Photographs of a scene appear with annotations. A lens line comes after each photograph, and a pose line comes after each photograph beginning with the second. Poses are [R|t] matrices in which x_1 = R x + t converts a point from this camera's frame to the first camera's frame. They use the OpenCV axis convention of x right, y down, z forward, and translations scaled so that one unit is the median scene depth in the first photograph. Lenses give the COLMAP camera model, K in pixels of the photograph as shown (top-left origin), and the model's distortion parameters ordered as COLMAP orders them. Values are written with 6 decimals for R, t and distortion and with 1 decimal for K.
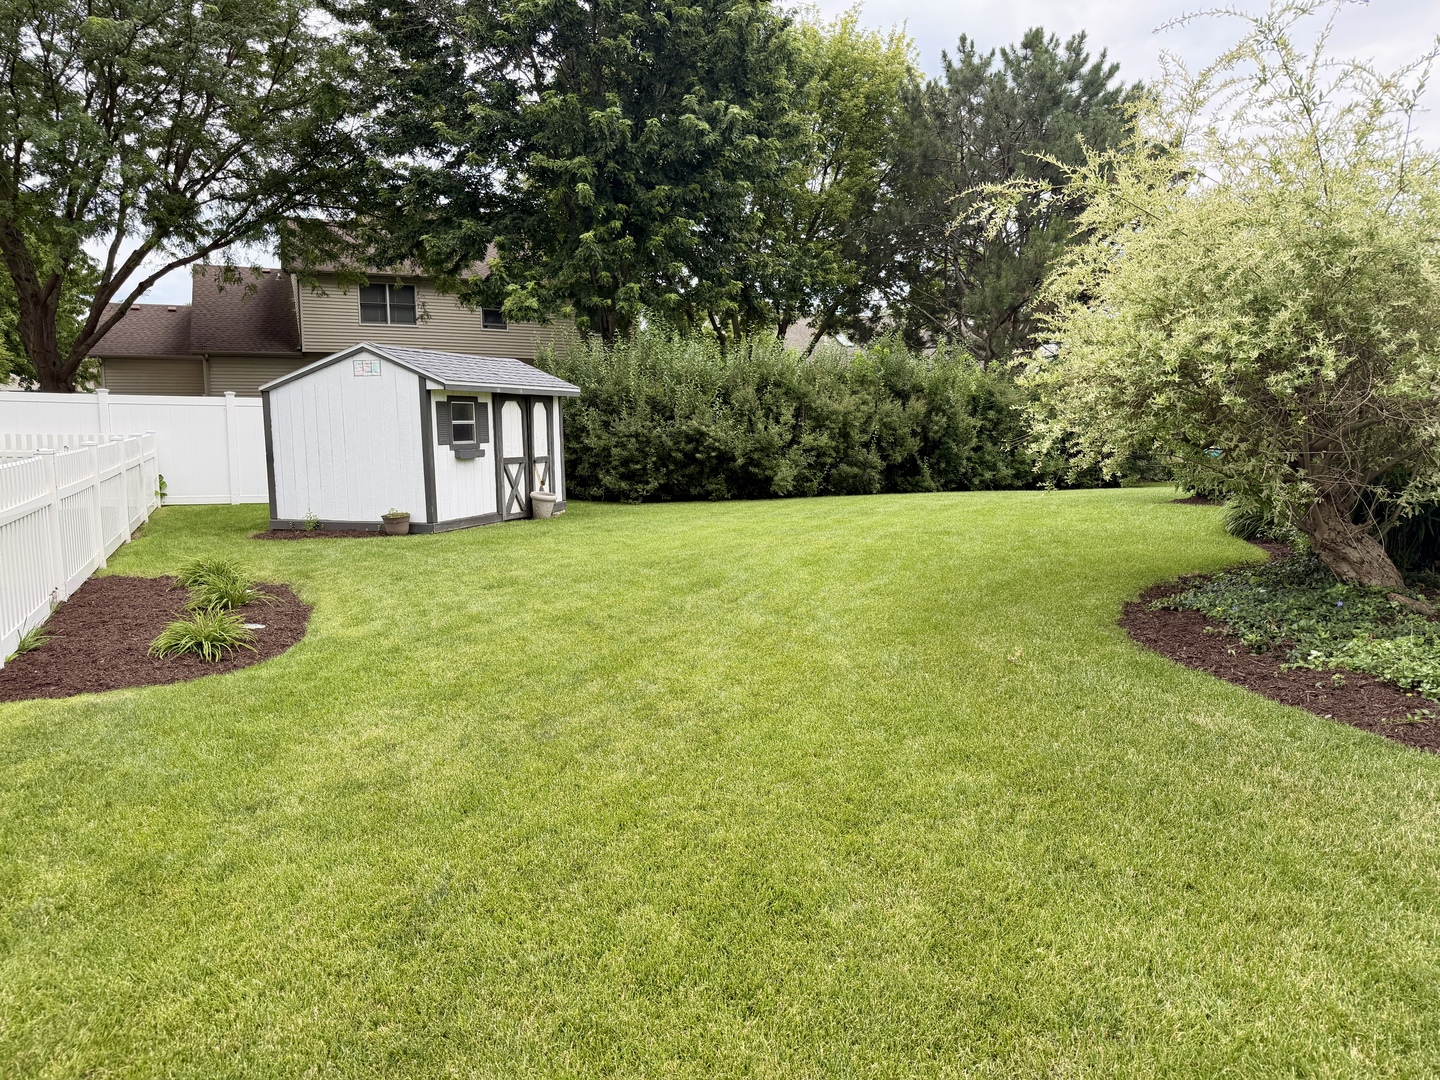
lens RADIAL K [[1008.0, 0, 728.0], [0, 1008.0, 560.2], [0, 0, 1]] dist [0.073975, -0.101931]
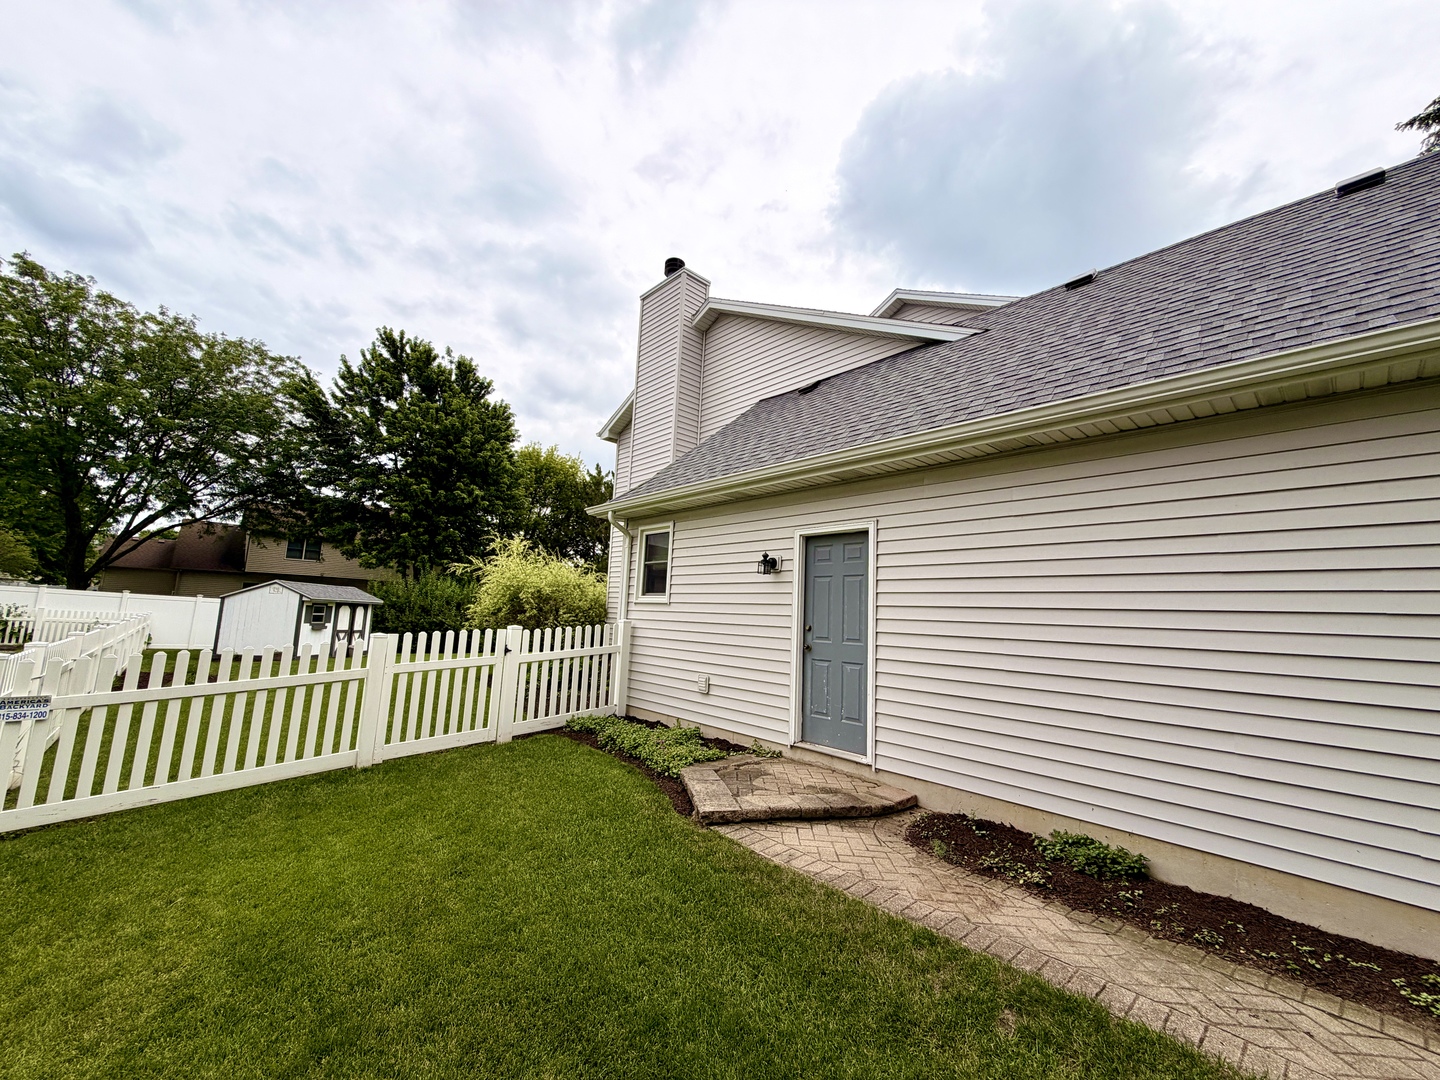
lens RADIAL K [[579.6, 0, 718.8], [0, 579.6, 534.8], [0, 0, 1]] dist [0.000531, 0.000171]
pose [[0.953952, 0.080777, 0.288878, 0.158481], [0.003639, 0.959871, -0.280418, 0.049341], [-0.299937, 0.268557, 0.915377, -0.404654]]
